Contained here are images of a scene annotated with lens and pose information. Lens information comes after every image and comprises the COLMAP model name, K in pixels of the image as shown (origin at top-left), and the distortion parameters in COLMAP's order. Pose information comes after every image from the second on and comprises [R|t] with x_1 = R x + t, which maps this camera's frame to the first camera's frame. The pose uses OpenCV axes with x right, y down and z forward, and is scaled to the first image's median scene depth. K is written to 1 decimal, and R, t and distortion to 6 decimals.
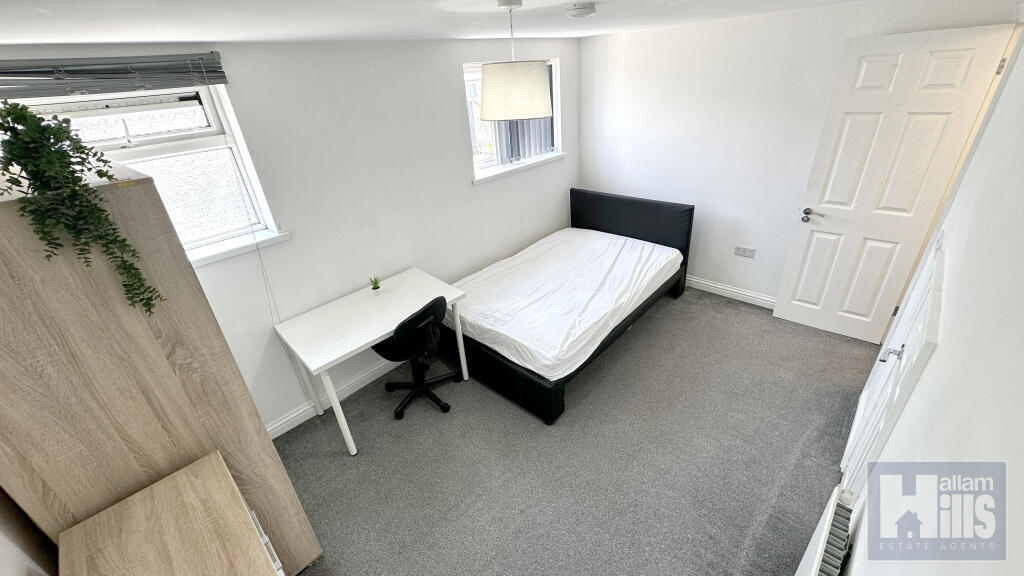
lens RADIAL K [[408.4, 0, 511.9], [0, 408.4, 288.0], [0, 0, 1]] dist [-0.000728, 0.000071]
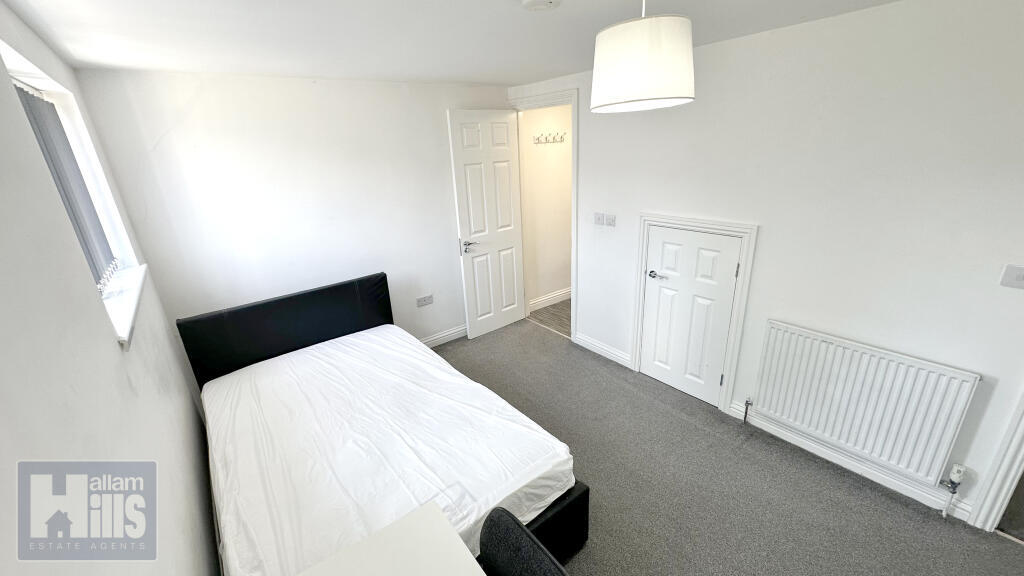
lens RADIAL K [[408.4, 0, 510.9], [0, 408.4, 287.5], [0, 0, 1]] dist [-0.000728, 0.000071]
pose [[0.152318, -0.268273, 0.951225, -0.435357], [0.501941, 0.850091, 0.159375, -0.204196], [-0.851384, 0.453183, 0.264142, 0.627985]]
